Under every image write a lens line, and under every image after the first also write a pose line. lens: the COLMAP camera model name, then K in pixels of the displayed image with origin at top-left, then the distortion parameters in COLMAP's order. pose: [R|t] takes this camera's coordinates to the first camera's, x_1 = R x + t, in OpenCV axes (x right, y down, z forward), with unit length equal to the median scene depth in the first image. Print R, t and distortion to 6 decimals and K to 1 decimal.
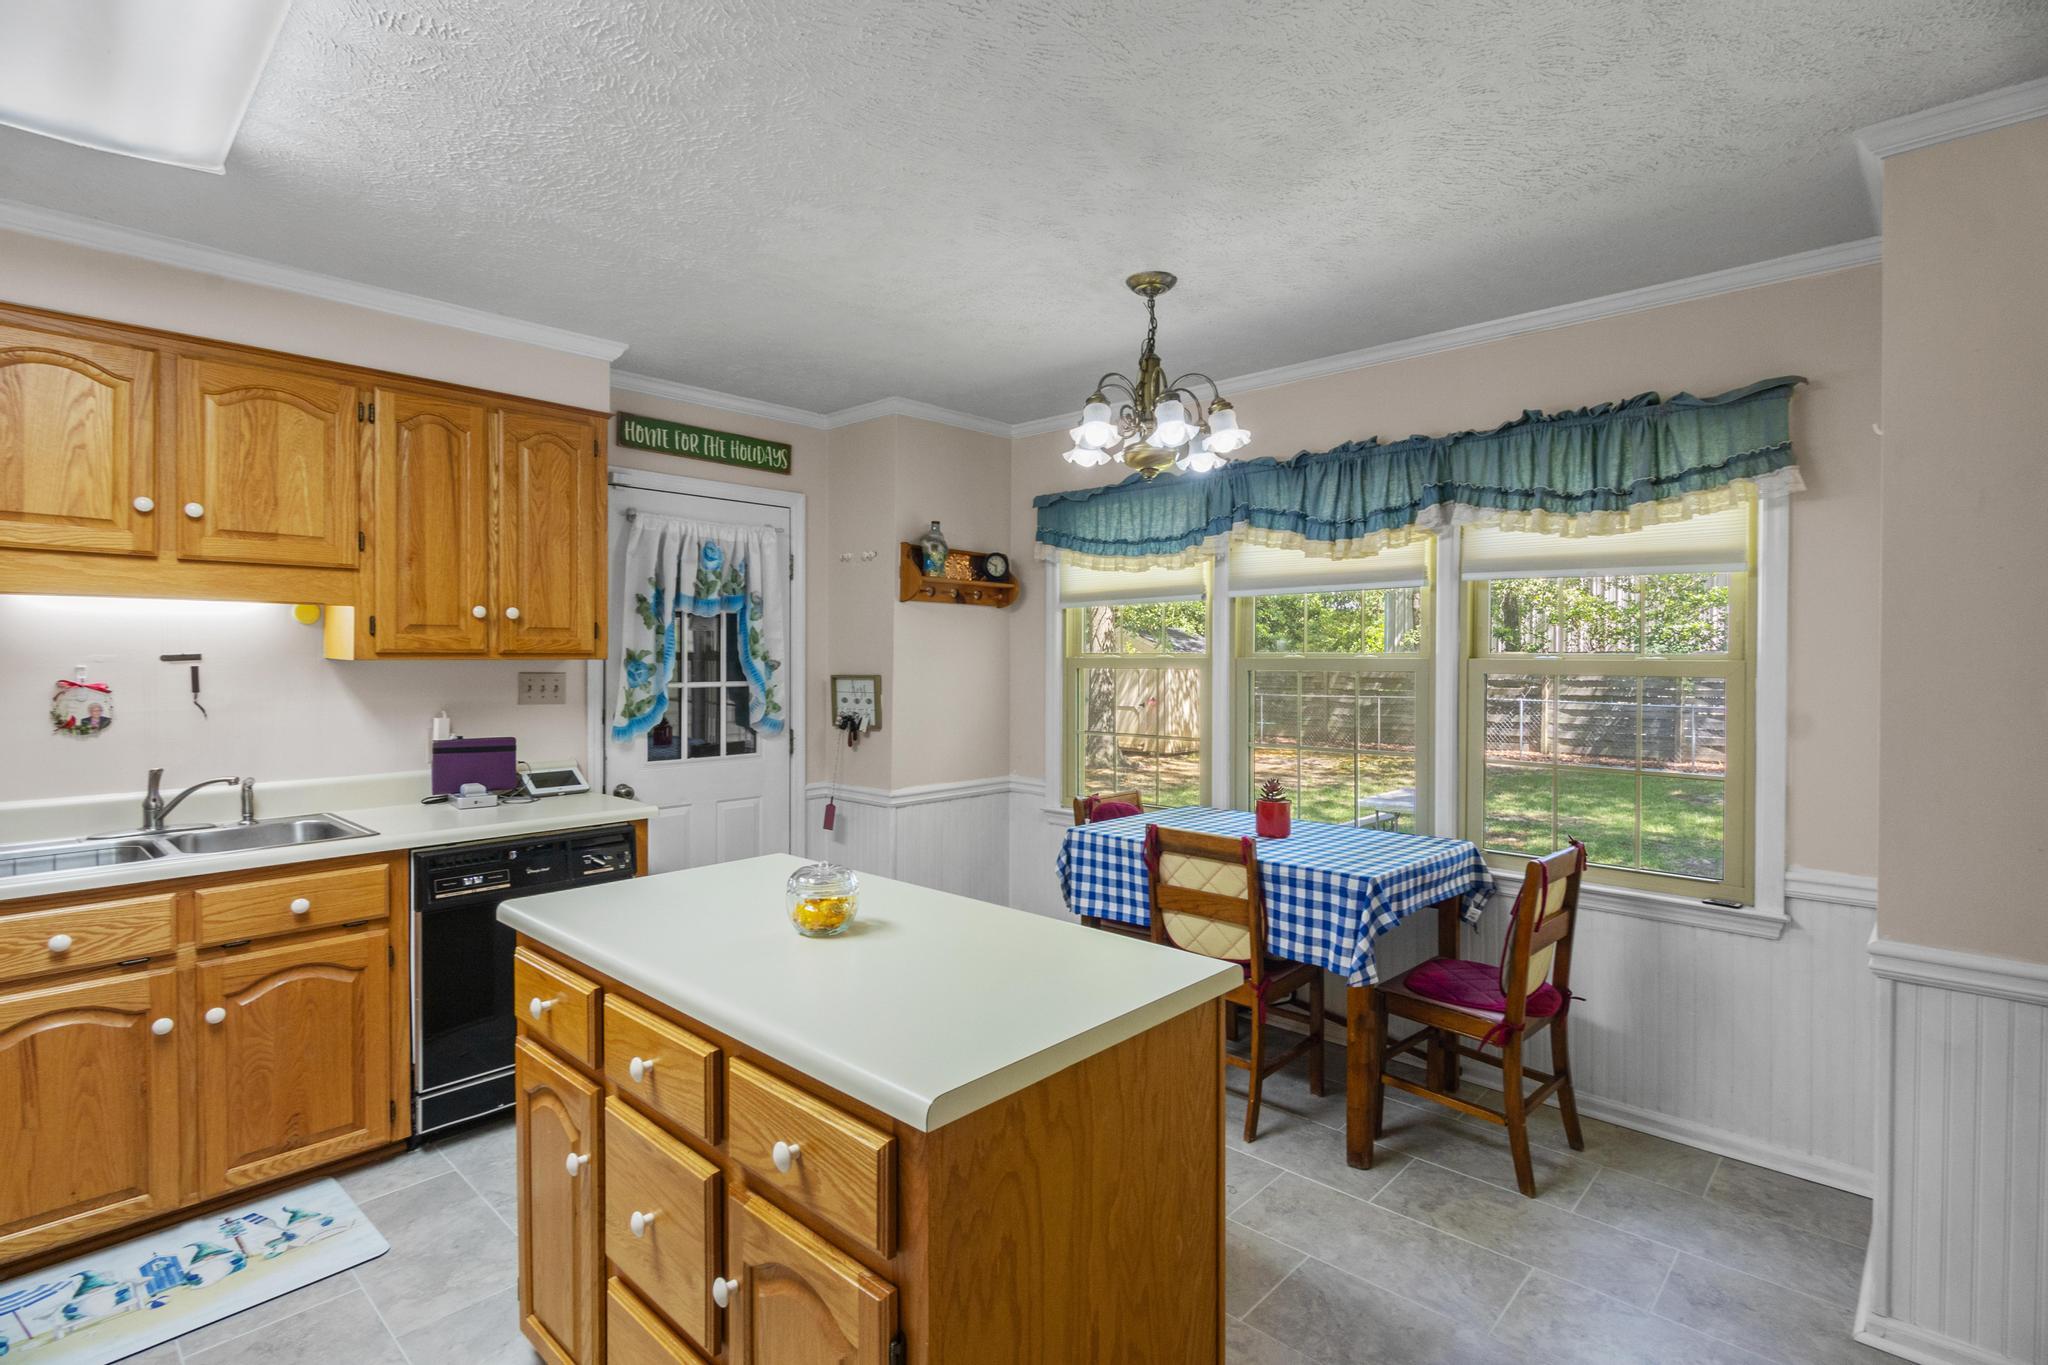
lens RADIAL K [[996.5, 0, 1018.5], [0, 996.5, 665.2], [0, 0, 1]] dist [0.009466, -0.006289]
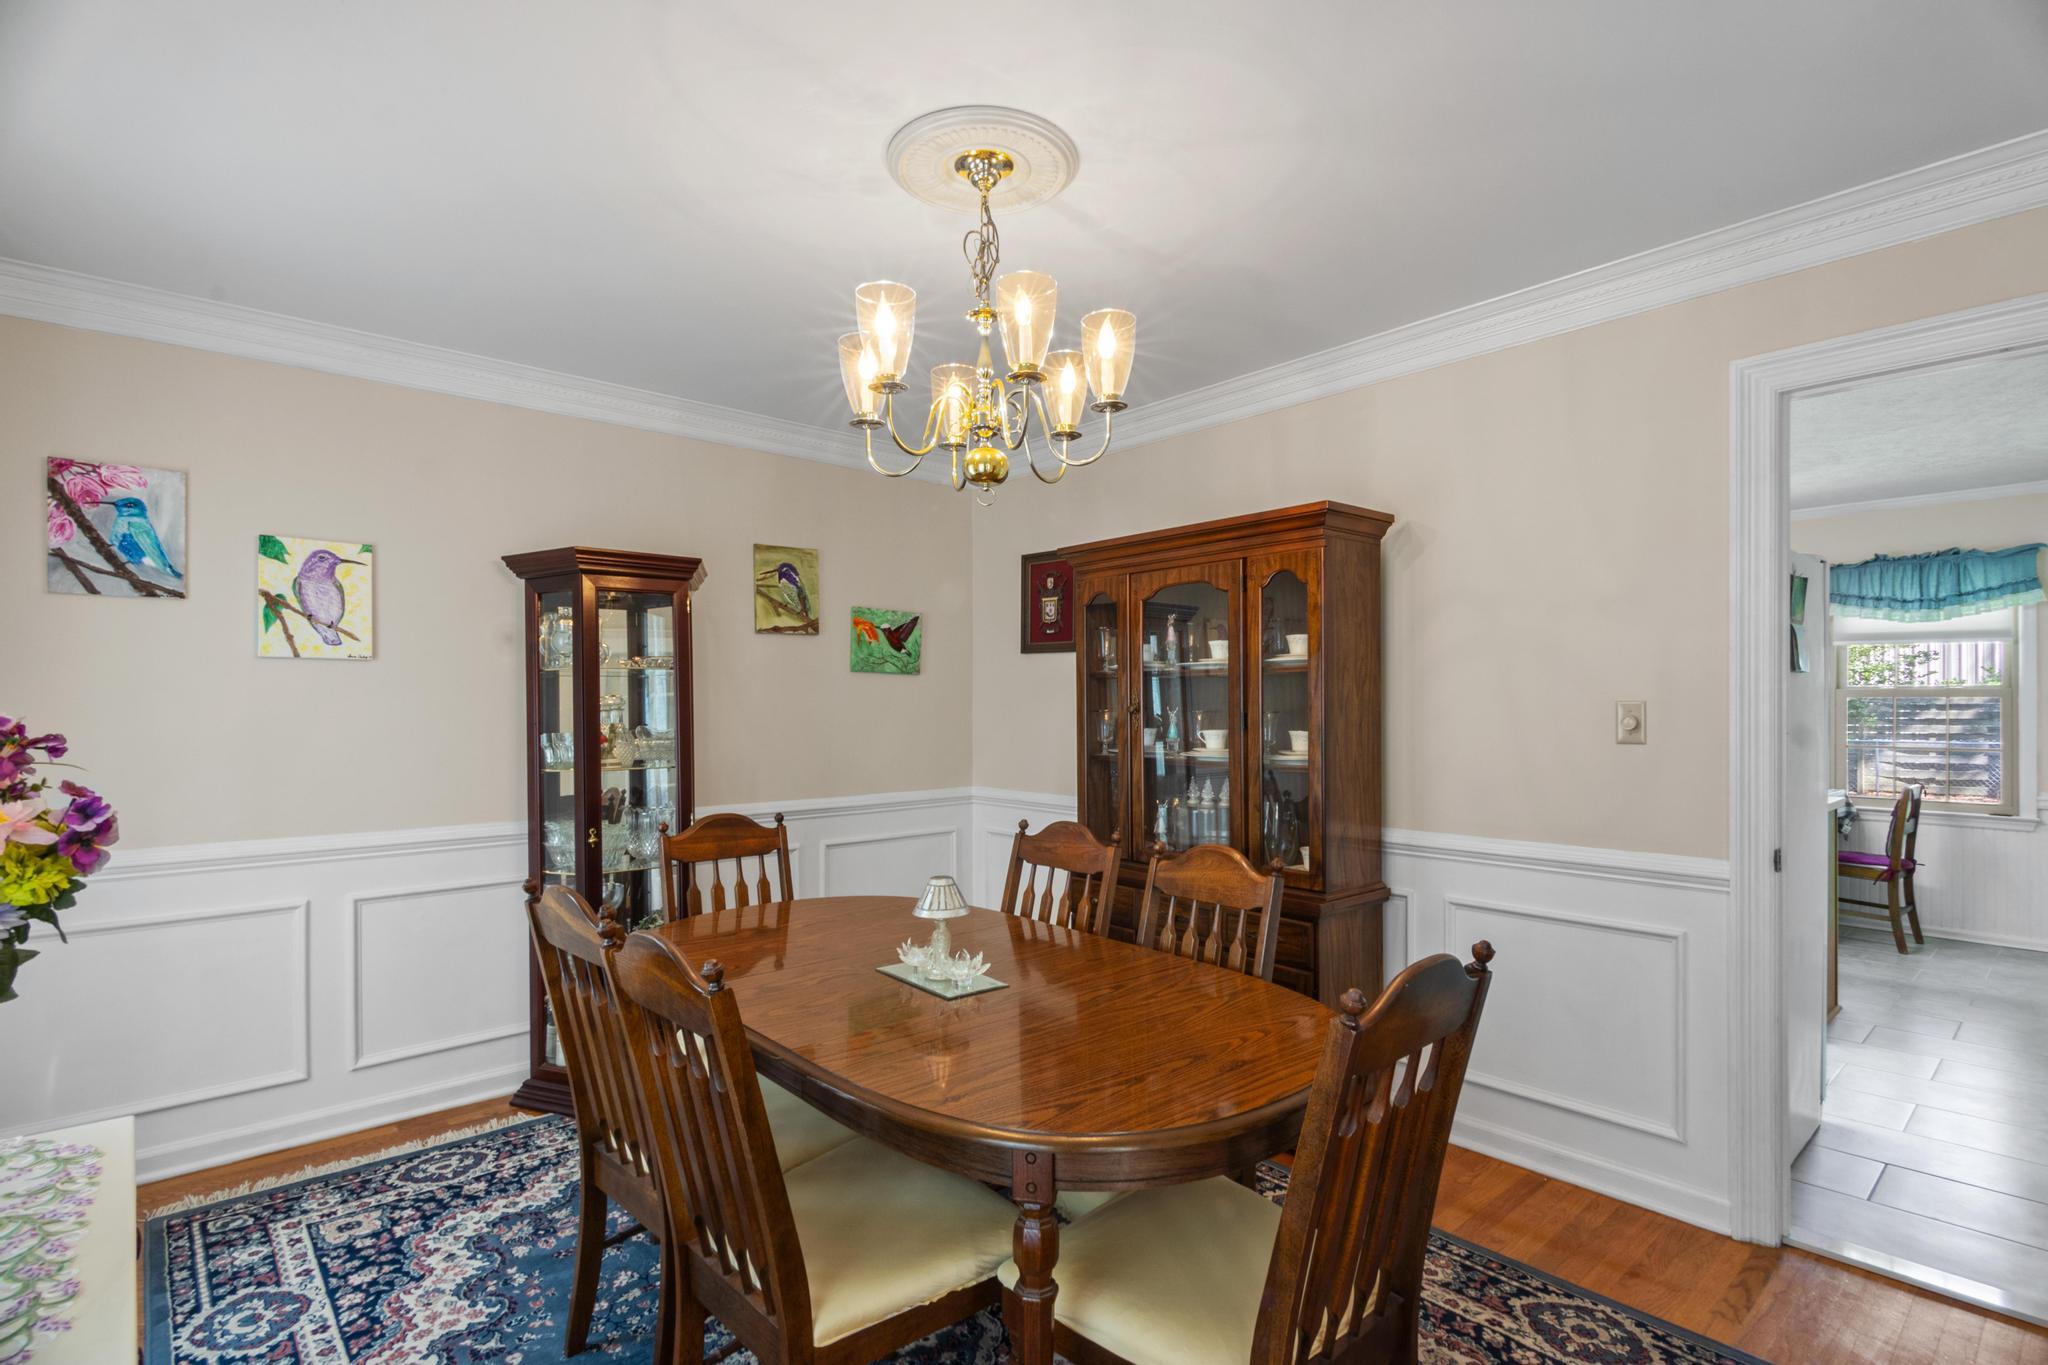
lens RADIAL K [[996.5, 0, 1020.6], [0, 996.5, 694.3], [0, 0, 1]] dist [0.009466, -0.006289]
pose [[0.995746, -0.000158, -0.092144, -0.953256], [-0.000604, 0.999966, -0.008245, 0.021248], [0.092143, 0.008265, 0.995712, -1.043197]]
